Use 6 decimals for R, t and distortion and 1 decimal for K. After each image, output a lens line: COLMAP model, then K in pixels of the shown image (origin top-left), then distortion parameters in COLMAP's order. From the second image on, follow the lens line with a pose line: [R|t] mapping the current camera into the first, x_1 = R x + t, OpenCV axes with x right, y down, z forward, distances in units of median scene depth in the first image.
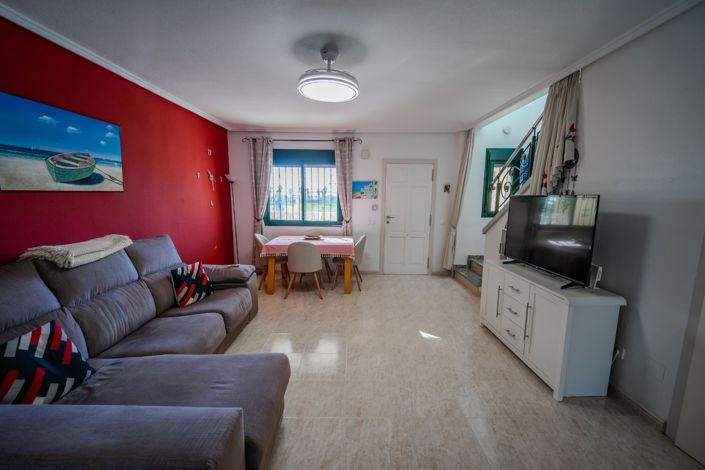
lens RADIAL K [[292.0, 0, 346.6], [0, 292.0, 235.7], [0, 0, 1]] dist [0.001576, -0.006804]
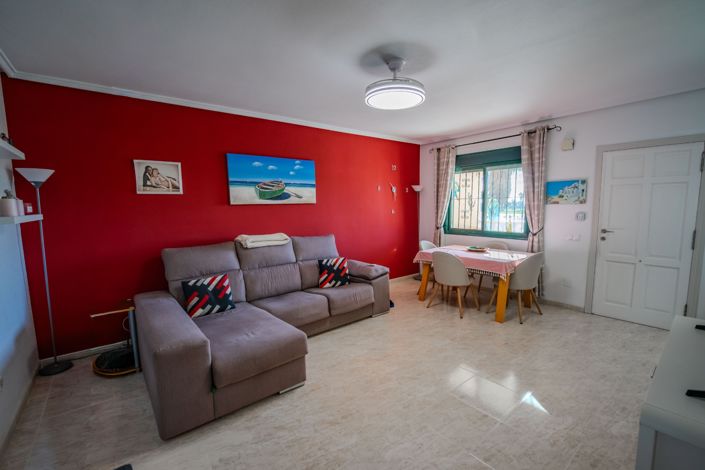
lens RADIAL K [[292.0, 0, 346.5], [0, 292.0, 235.7], [0, 0, 1]] dist [0.001576, -0.006804]
pose [[0.642628, 0.058656, -0.763930, 0.316142], [-0.081347, 0.996653, 0.008094, -0.010525], [0.761848, 0.056942, 0.645248, 0.128044]]
